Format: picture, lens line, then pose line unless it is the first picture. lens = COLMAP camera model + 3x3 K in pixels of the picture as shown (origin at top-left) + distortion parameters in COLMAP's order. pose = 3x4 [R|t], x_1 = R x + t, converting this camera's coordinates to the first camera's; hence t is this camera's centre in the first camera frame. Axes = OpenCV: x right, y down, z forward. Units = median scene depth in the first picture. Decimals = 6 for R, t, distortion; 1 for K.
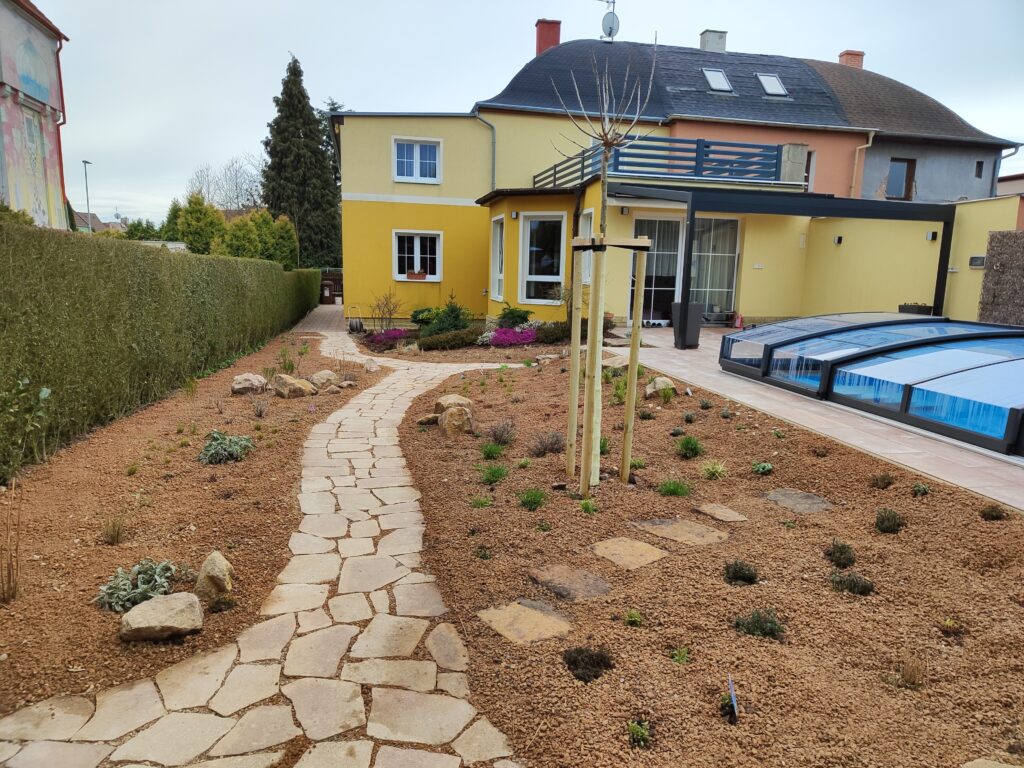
lens RADIAL K [[684.9, 0, 504.7], [0, 684.9, 386.4], [0, 0, 1]] dist [-0.001880, 0.002259]
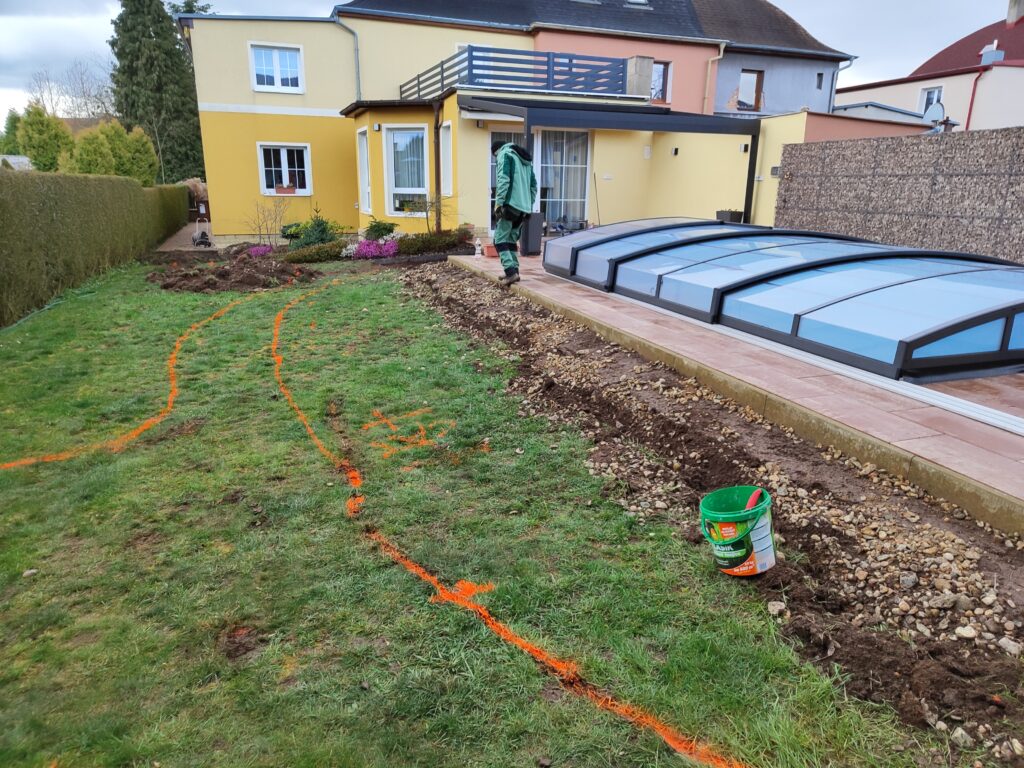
lens RADIAL K [[684.9, 0, 504.7], [0, 684.9, 386.4], [0, 0, 1]] dist [-0.001880, 0.002259]
pose [[0.988461, -0.055532, 0.140927, 0.029134], [0.037767, 0.991344, 0.125740, 0.007779], [-0.146690, -0.118967, 0.982002, -0.055220]]
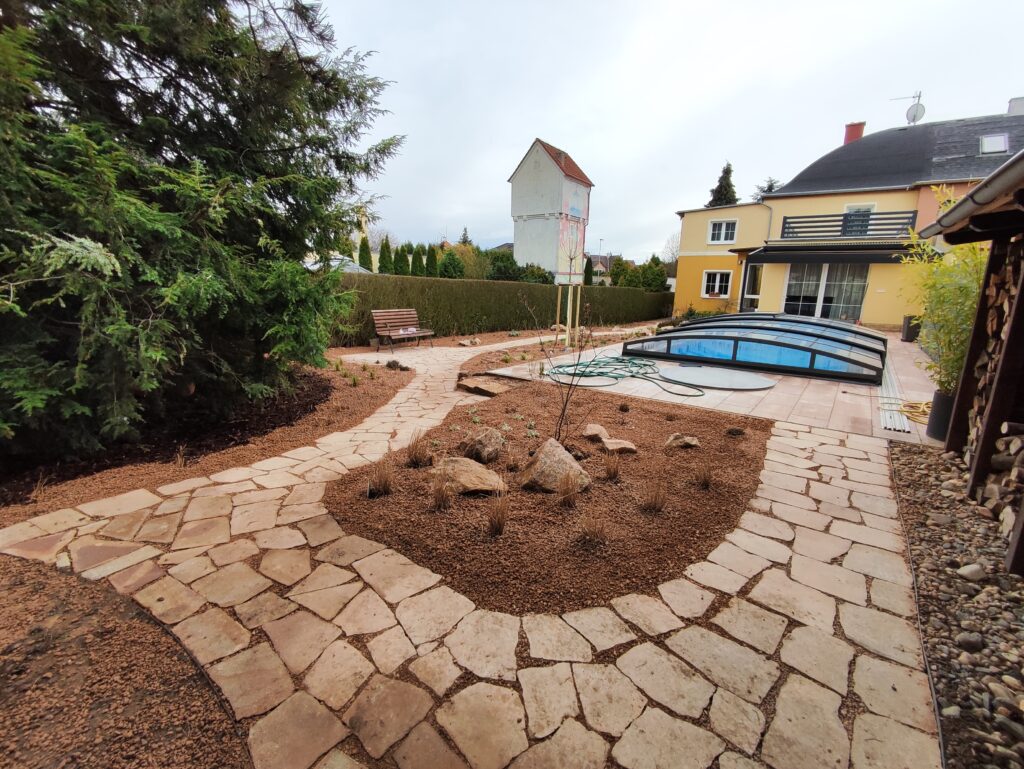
lens RADIAL K [[457.9, 0, 512.0], [0, 457.9, 384.5], [0, 0, 1]] dist [-0.002943, -0.000206]
pose [[0.681249, 0.152326, -0.716028, 0.421057], [-0.129856, 0.987745, 0.086582, 0.040728], [0.720442, 0.033997, 0.692681, -0.238426]]
